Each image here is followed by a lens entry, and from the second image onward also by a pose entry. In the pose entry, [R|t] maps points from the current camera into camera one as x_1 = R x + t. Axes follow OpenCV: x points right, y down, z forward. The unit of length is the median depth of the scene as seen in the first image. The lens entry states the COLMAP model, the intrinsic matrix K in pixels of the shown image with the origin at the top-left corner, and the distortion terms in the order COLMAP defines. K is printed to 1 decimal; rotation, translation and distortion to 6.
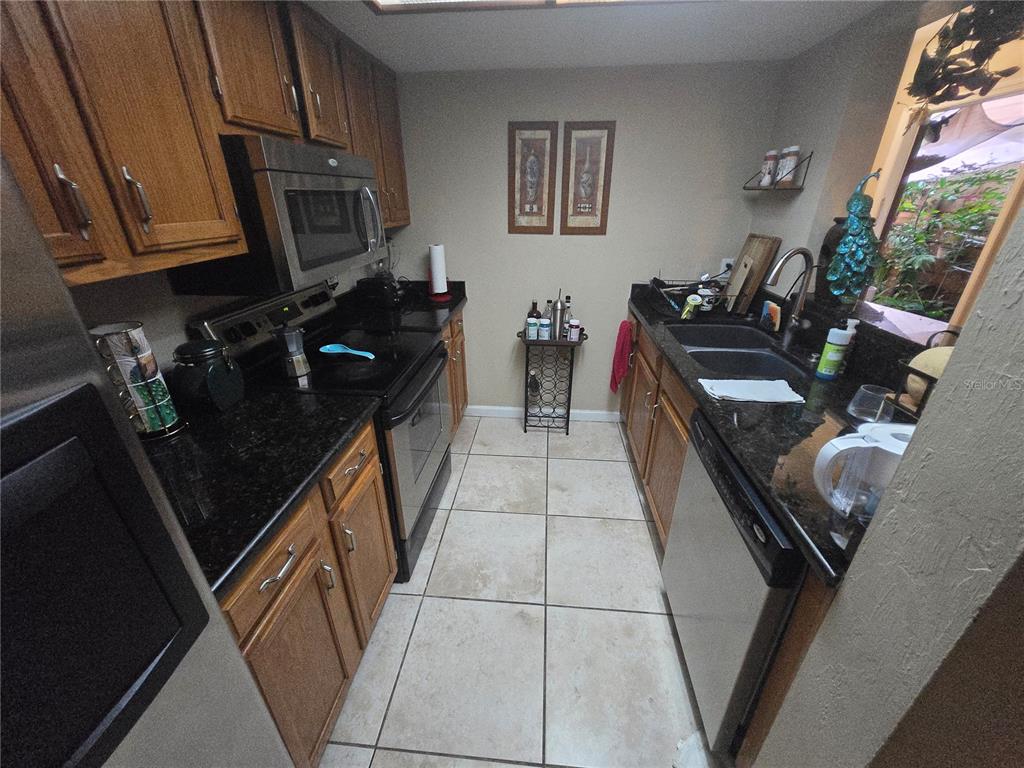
lens RADIAL K [[399.3, 0, 511.9], [0, 399.3, 375.5], [0, 0, 1]] dist [0.001980, 0.000329]
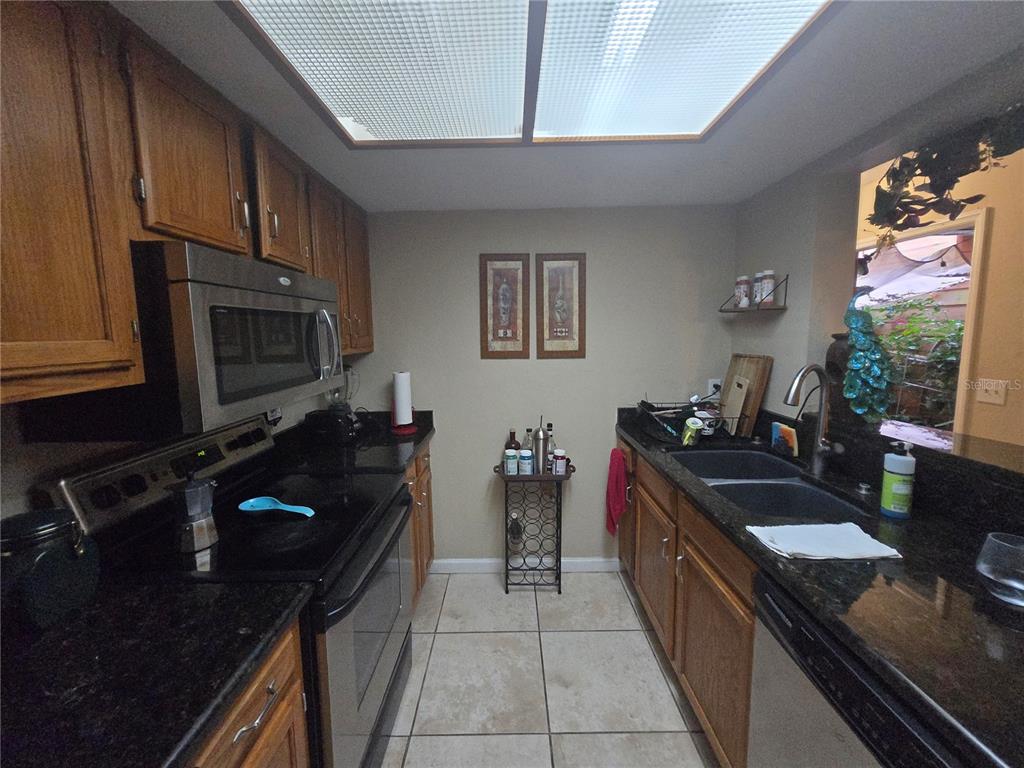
lens RADIAL K [[399.3, 0, 510.6], [0, 399.3, 373.0], [0, 0, 1]] dist [0.001980, 0.000329]
pose [[0.995234, -0.021290, 0.095168, -0.042025], [0.049972, 0.949353, -0.310212, -0.045167], [-0.083744, 0.313489, 0.945892, 0.174482]]
